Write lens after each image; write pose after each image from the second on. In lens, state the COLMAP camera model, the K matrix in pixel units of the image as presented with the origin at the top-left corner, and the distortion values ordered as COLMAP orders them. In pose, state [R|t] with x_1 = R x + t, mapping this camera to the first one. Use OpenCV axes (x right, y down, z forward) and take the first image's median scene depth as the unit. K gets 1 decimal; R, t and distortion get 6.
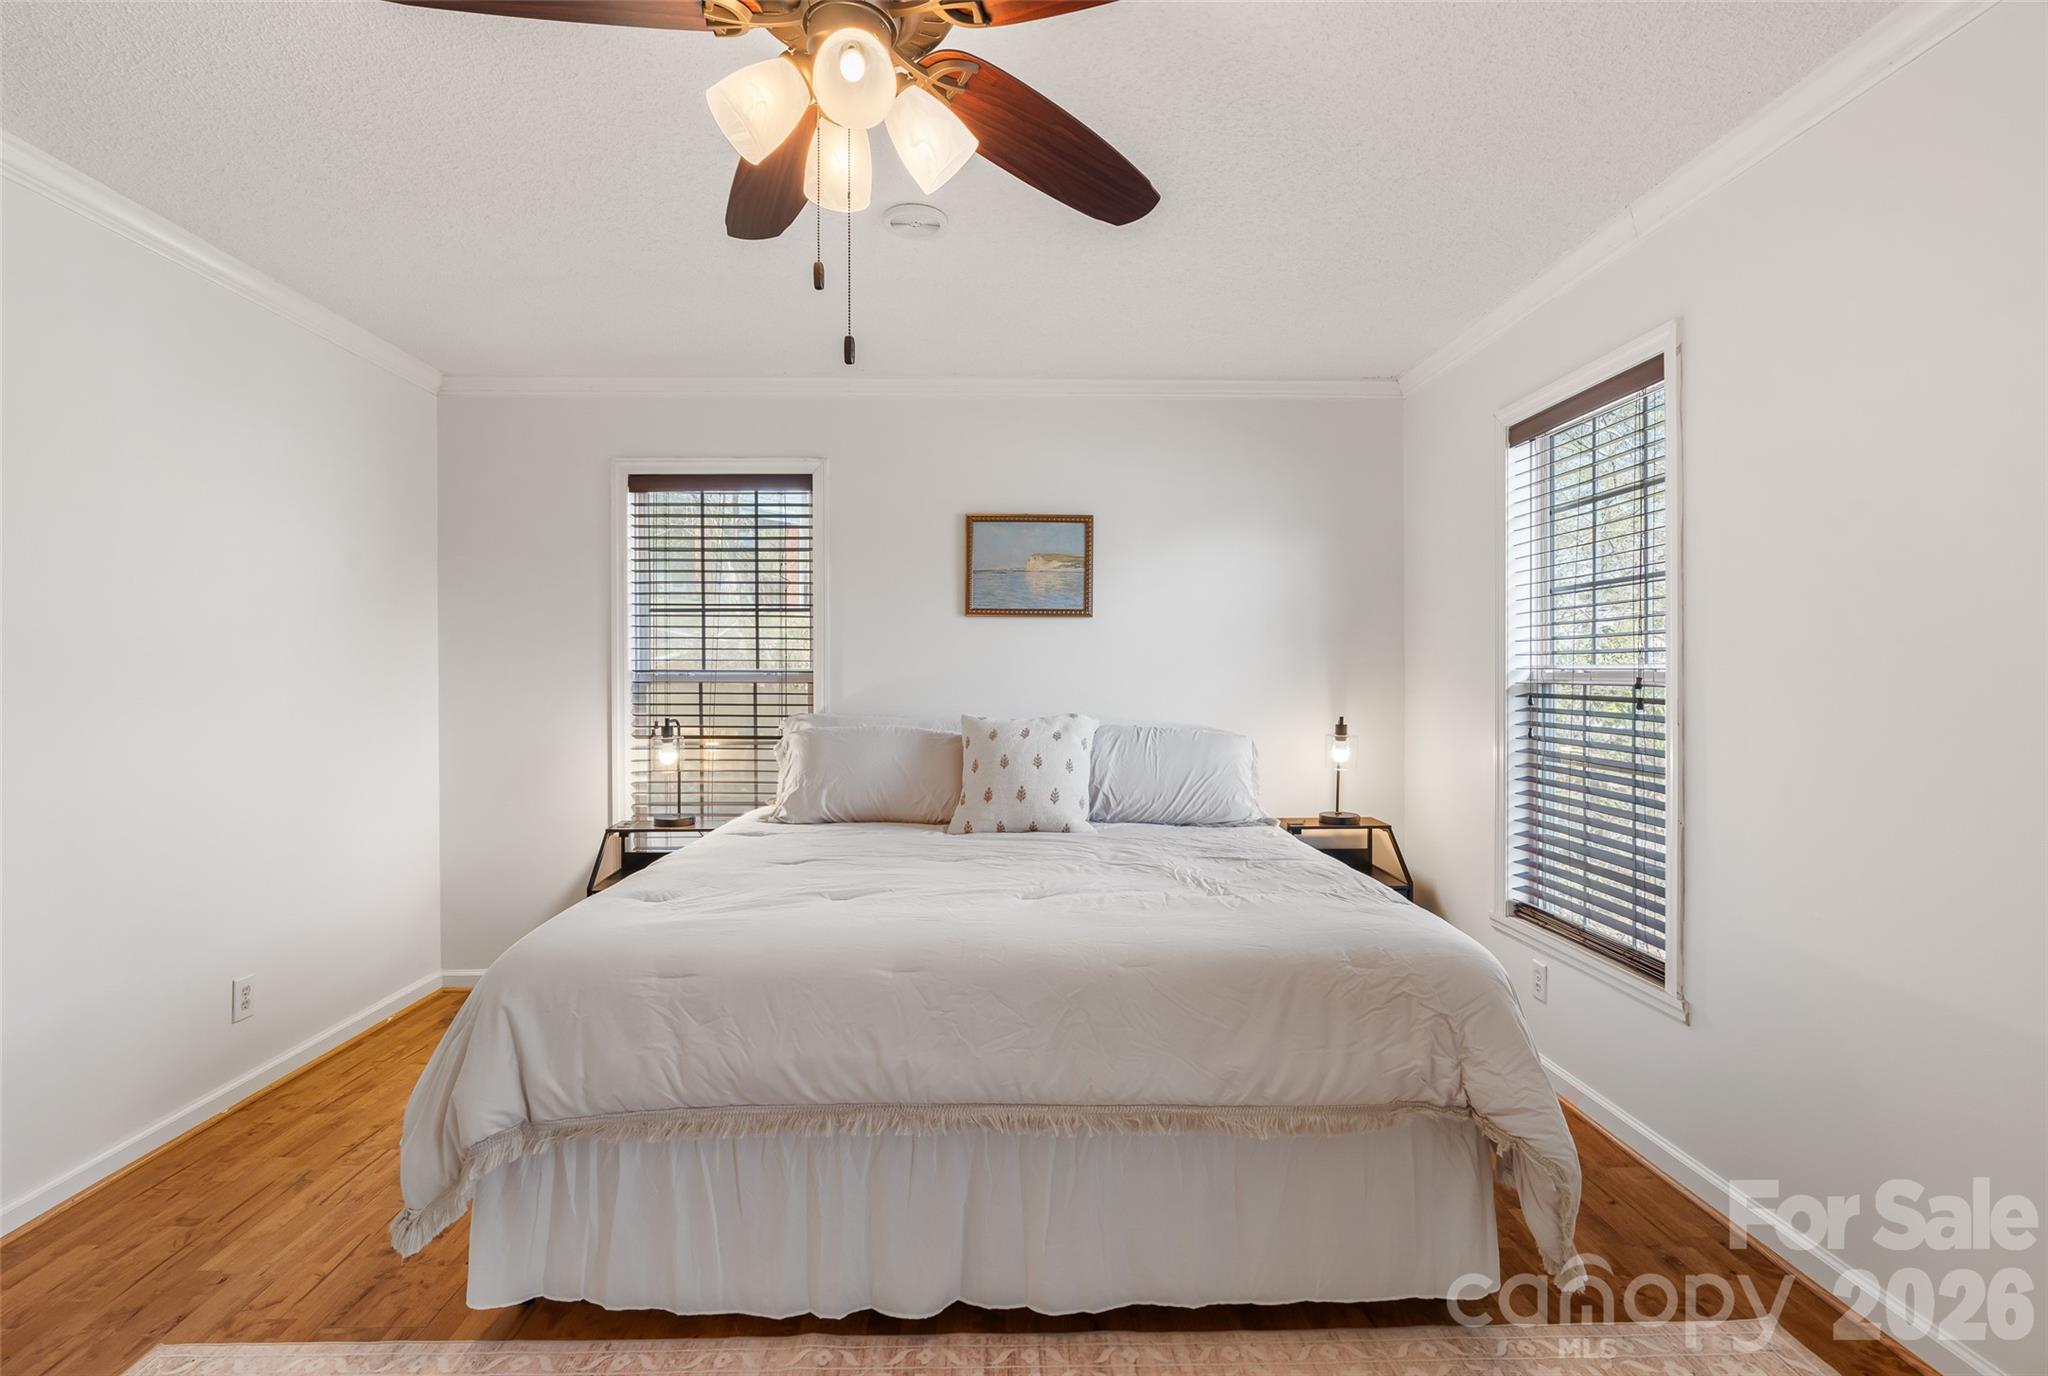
lens RADIAL K [[967.4, 0, 1024.0], [0, 967.4, 688.0], [0, 0, 1]] dist [-0.008206, 0.002386]
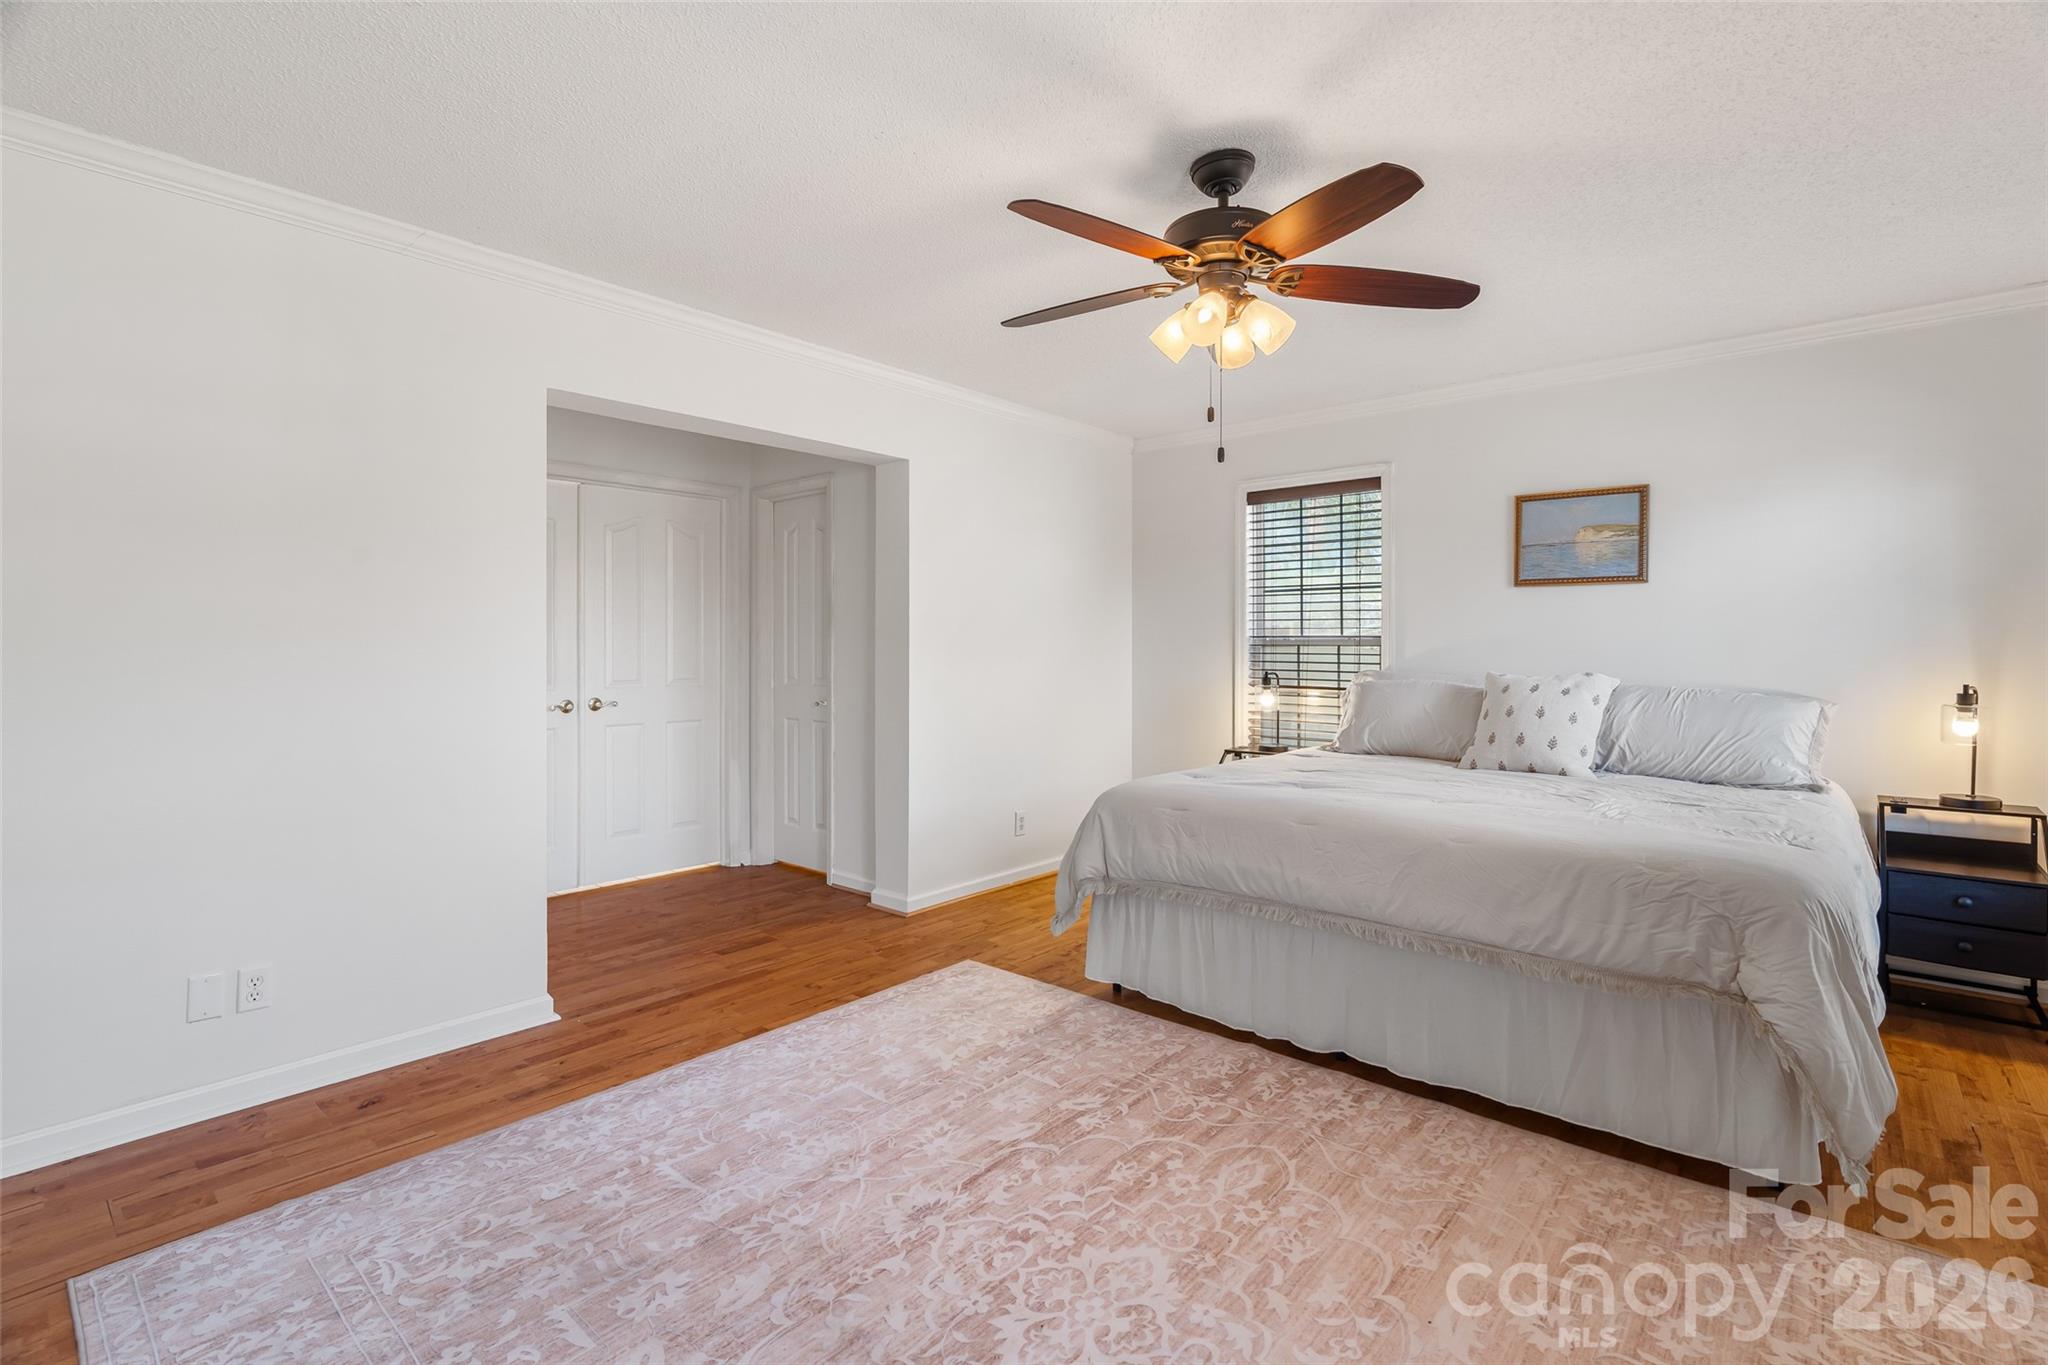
lens RADIAL K [[926.3, 0, 1020.2], [0, 926.3, 677.0], [0, 0, 1]] dist [-0.006525, 0.001155]
pose [[0.737510, 0.024029, -0.674908, 0.278222], [-0.010216, 0.999649, 0.024428, 0.012211], [0.675259, -0.011121, 0.737497, -0.210948]]
